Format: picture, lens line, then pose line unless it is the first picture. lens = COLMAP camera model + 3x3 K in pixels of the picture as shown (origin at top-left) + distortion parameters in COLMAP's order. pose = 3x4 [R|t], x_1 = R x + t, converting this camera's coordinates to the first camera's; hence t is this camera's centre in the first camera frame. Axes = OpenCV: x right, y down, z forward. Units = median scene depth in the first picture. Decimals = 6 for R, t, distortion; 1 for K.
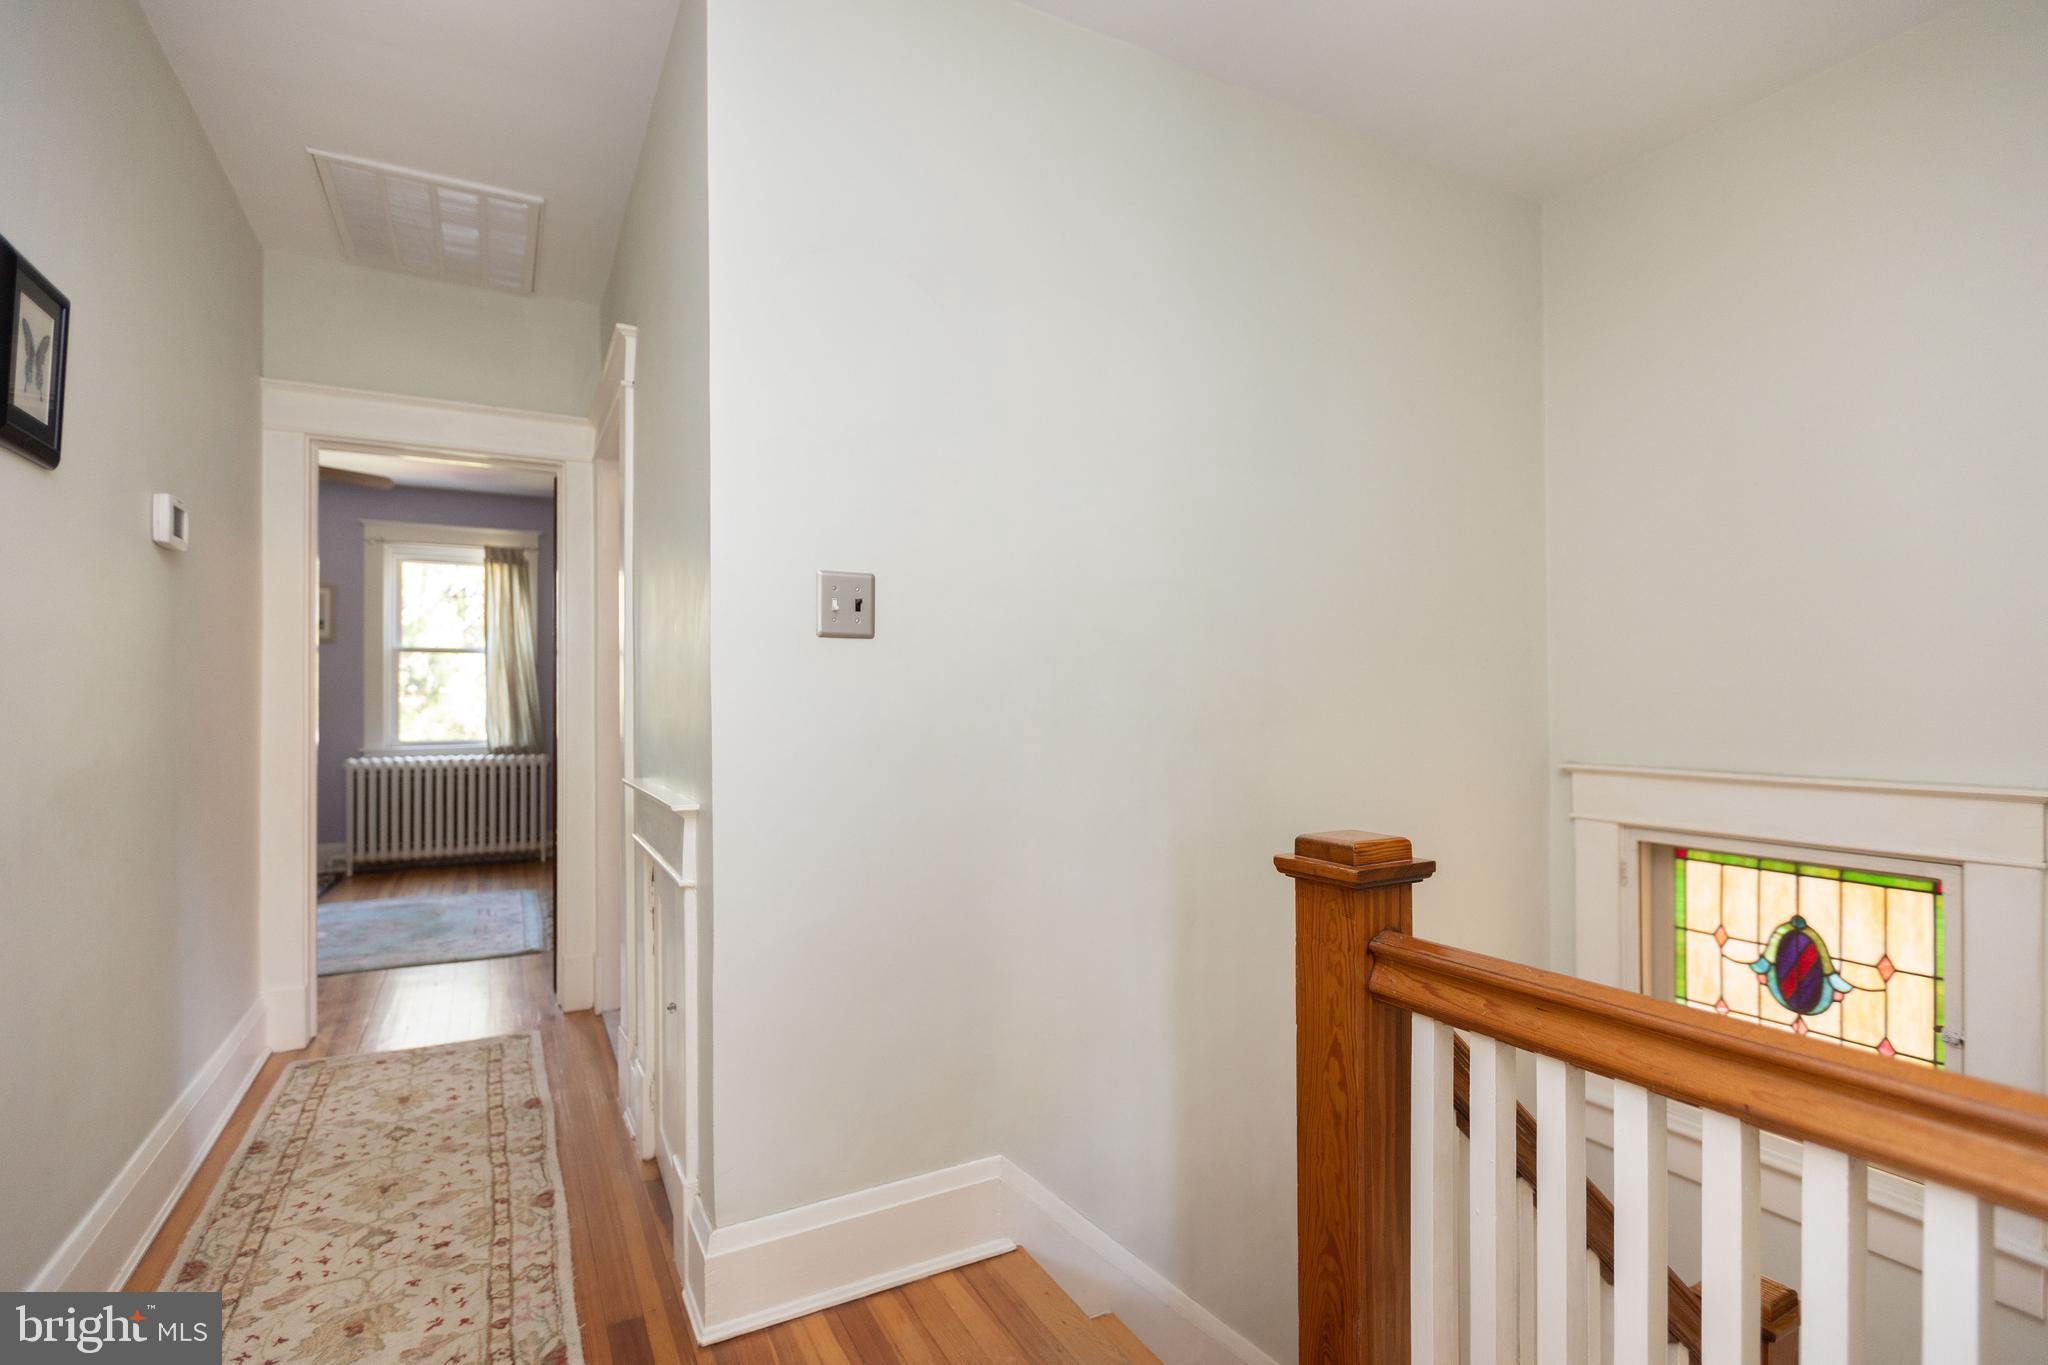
lens RADIAL K [[954.6, 0, 1013.9], [0, 954.6, 696.6], [0, 0, 1]] dist [0.003226, 0.000242]
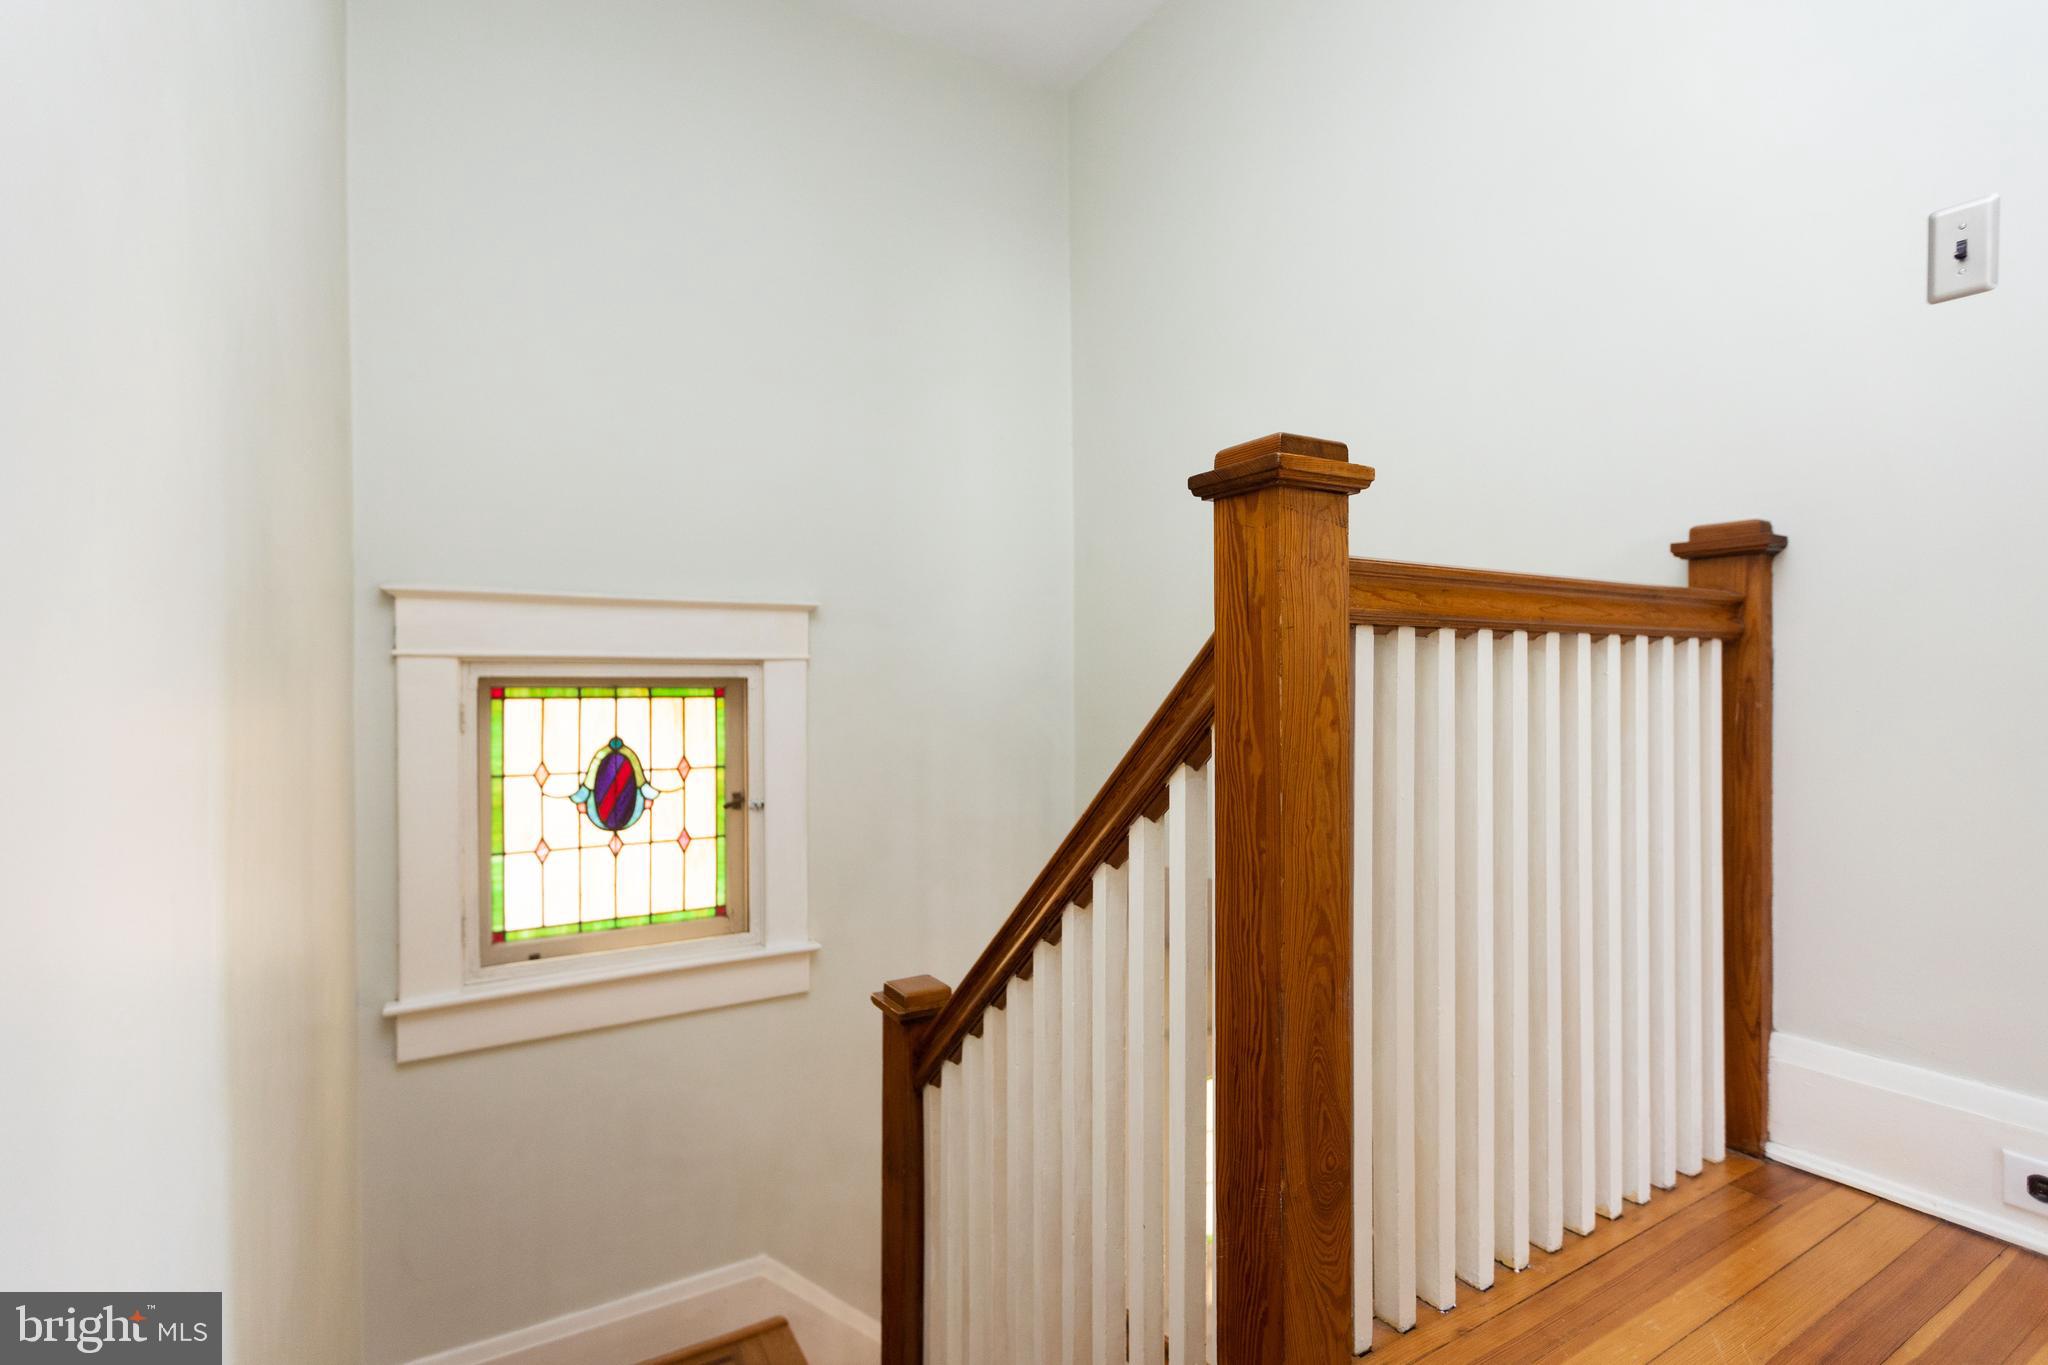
lens RADIAL K [[954.6, 0, 1021.2], [0, 954.6, 678.3], [0, 0, 1]] dist [0.003226, 0.000242]
pose [[-0.020208, -0.001955, 0.999794, -0.226831], [0.000008, 0.999998, 0.001956, 0.164657], [-0.999796, 0.000047, -0.020208, 0.586309]]
